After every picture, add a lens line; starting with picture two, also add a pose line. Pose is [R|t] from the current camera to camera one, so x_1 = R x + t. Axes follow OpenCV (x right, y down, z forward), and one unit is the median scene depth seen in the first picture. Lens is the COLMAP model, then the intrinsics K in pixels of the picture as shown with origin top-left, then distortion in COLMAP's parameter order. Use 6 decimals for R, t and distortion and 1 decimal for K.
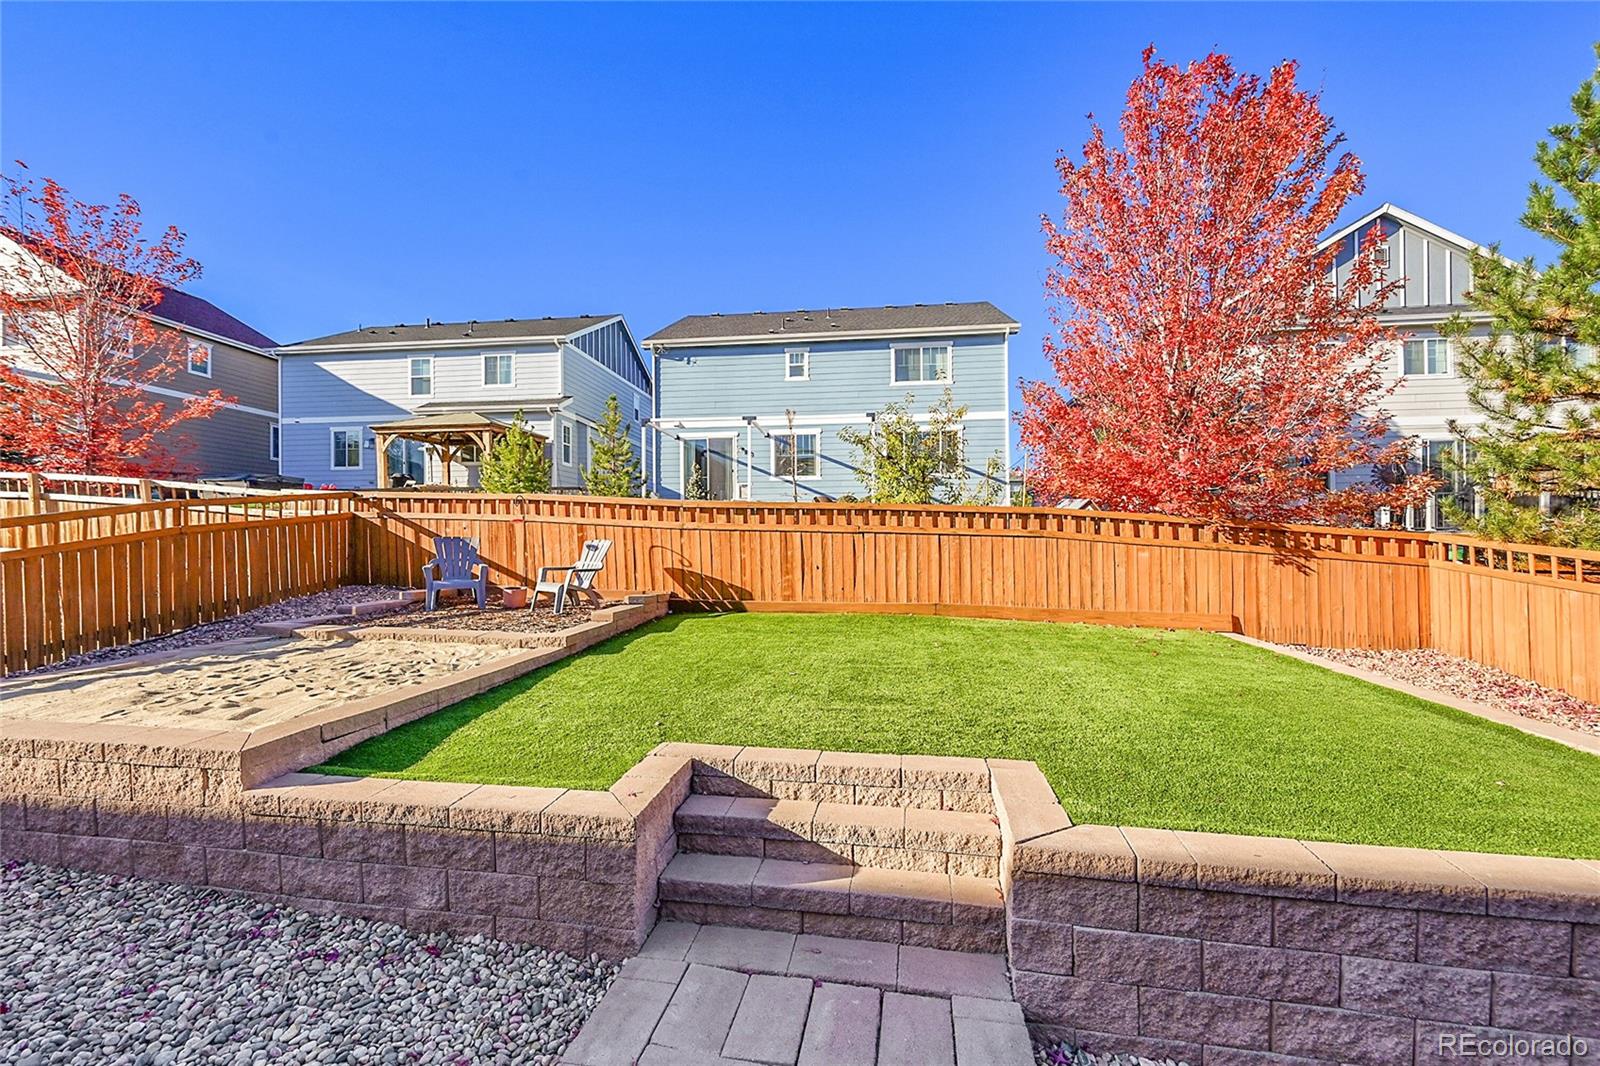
lens RADIAL K [[650.2, 0, 805.2], [0, 650.2, 543.1], [0, 0, 1]] dist [-0.002533, -0.000321]
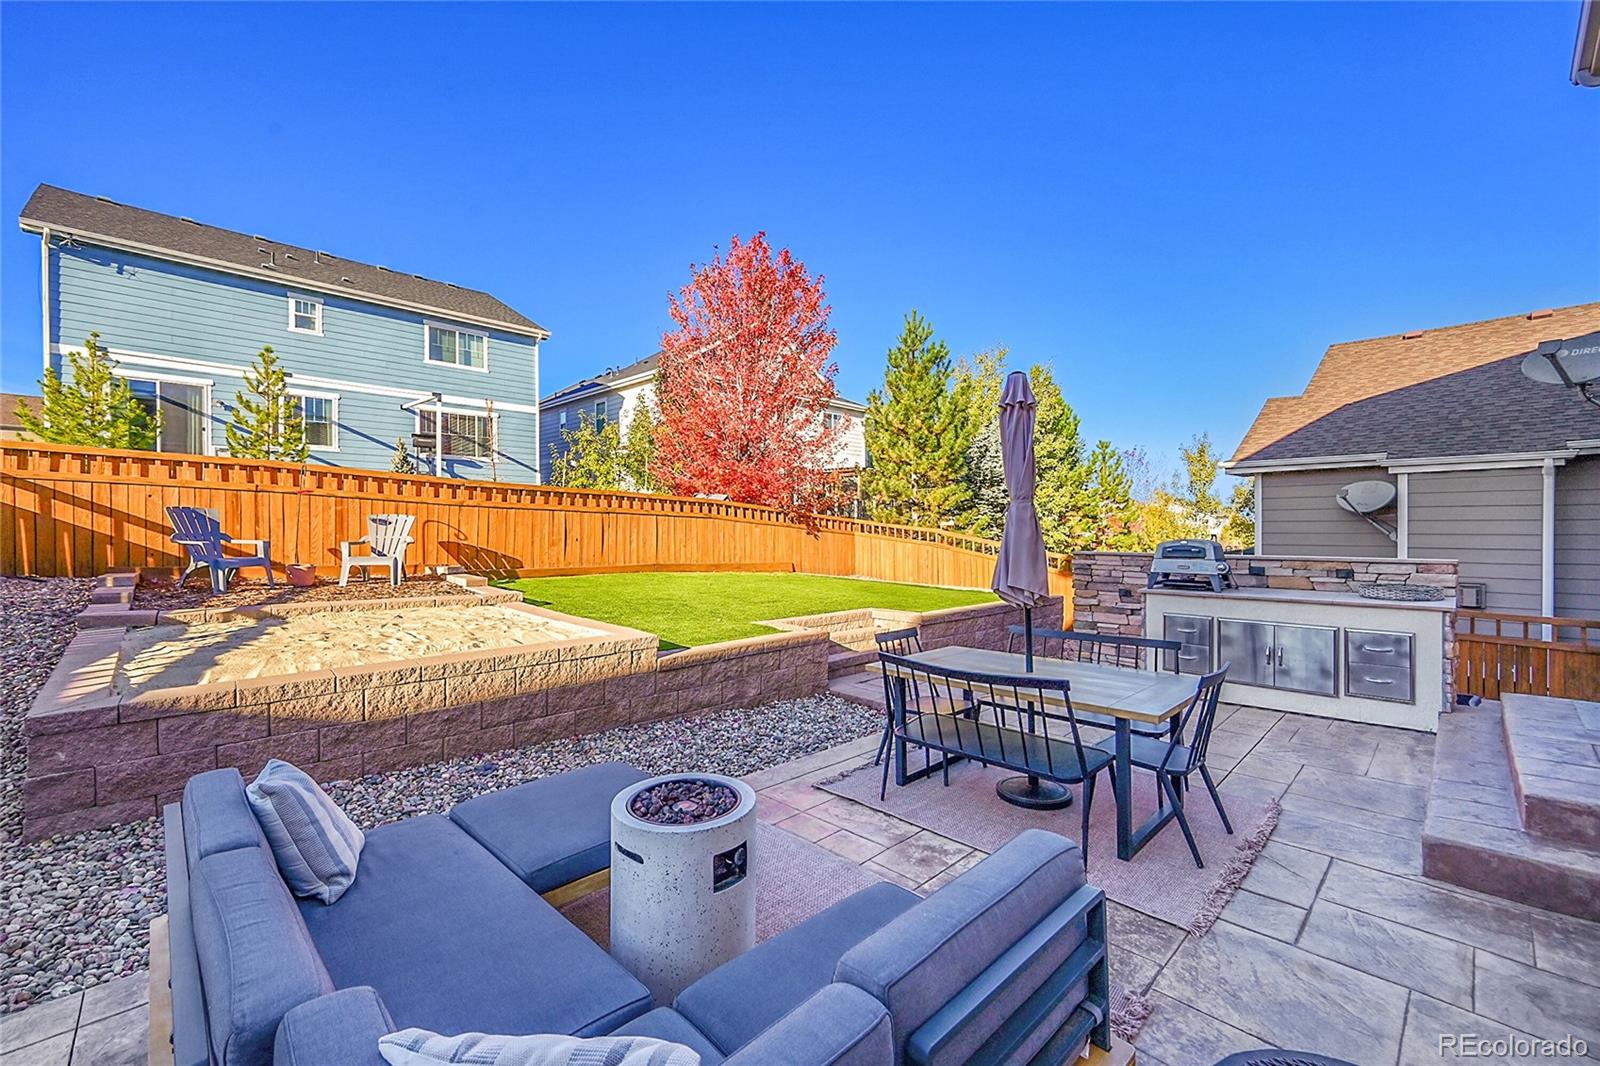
lens RADIAL K [[650.2, 0, 806.6], [0, 650.2, 531.4], [0, 0, 1]] dist [-0.002533, -0.000321]
pose [[0.599752, -0.000377, 0.800186, -0.308534], [-0.004054, 0.999986, 0.003510, 0.006648], [-0.800176, -0.005349, 0.599742, -0.049849]]
